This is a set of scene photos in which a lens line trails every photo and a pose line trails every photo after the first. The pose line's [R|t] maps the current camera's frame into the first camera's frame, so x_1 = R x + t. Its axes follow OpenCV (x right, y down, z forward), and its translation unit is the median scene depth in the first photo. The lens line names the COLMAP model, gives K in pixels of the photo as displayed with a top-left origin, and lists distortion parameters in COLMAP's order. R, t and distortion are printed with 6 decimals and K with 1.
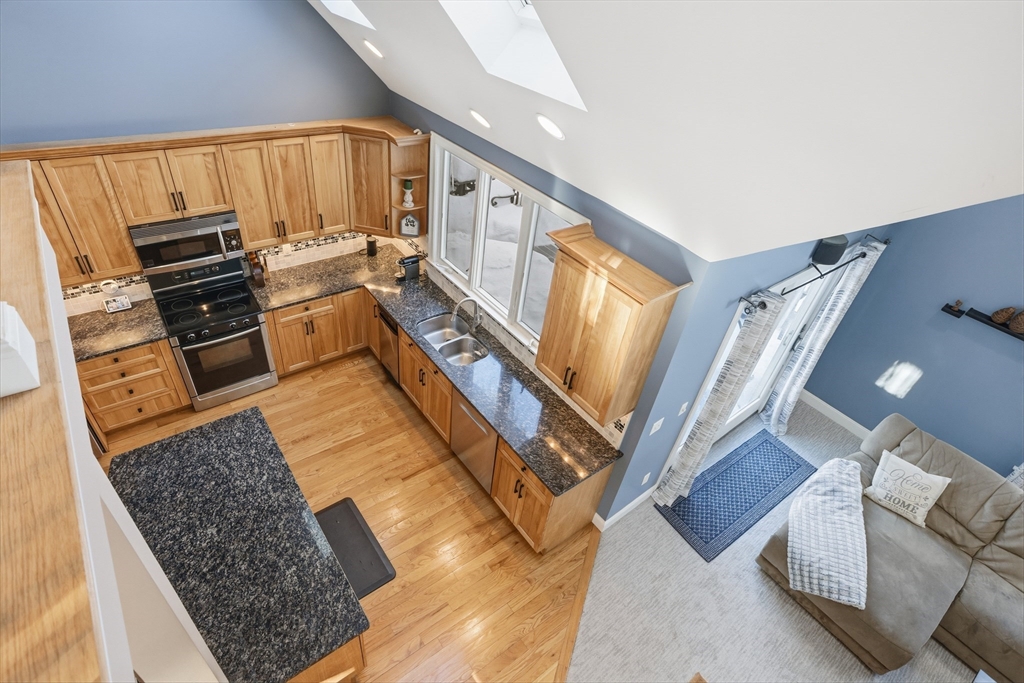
lens RADIAL K [[512.9, 0, 497.6], [0, 512.9, 328.7], [0, 0, 1]] dist [-0.003463, 0.002320]
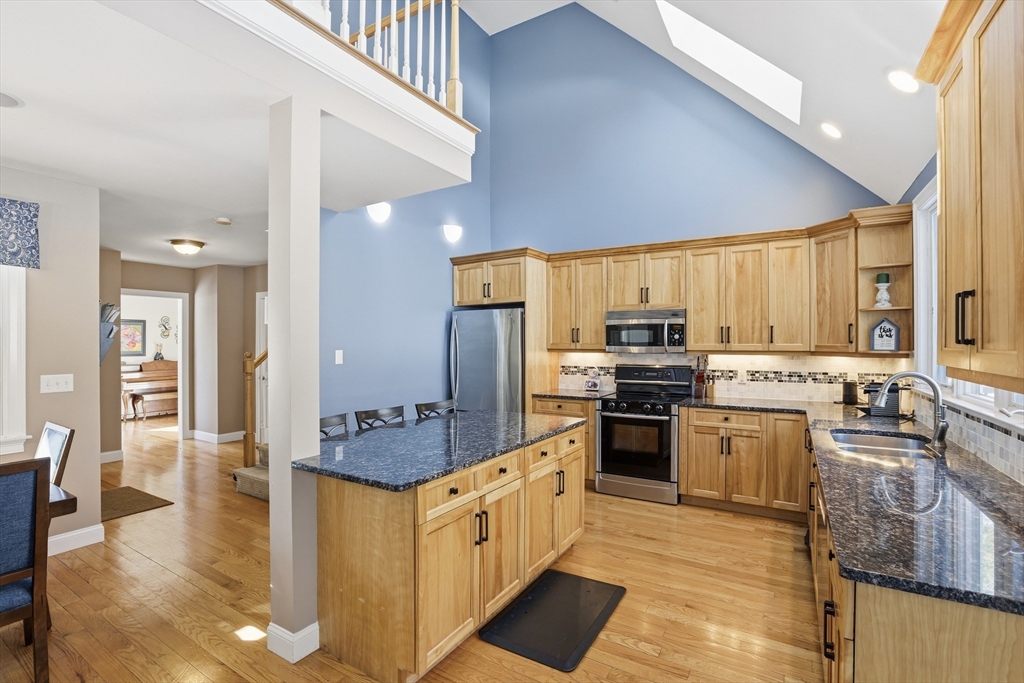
lens RADIAL K [[469.3, 0, 522.7], [0, 469.3, 335.2], [0, 0, 1]] dist [-0.020582, 0.001100]
pose [[0.399258, -0.111819, -0.909994, 0.245547], [-0.518593, 0.790959, -0.324724, 0.307199], [0.756078, 0.601565, 0.257808, 0.482332]]
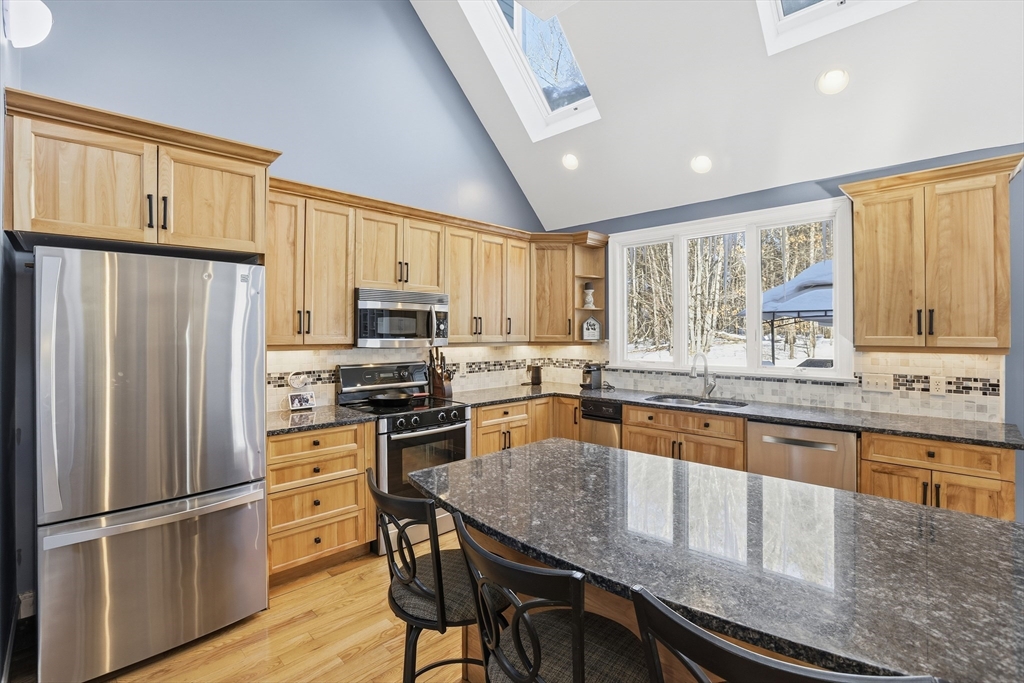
lens RADIAL K [[469.3, 0, 502.2], [0, 469.3, 326.2], [0, 0, 1]] dist [-0.020582, 0.001100]
pose [[0.986681, -0.096449, 0.130988, -0.500380], [0.156323, 0.784899, -0.599581, 0.334563], [-0.044983, 0.612071, 0.789522, 0.326870]]
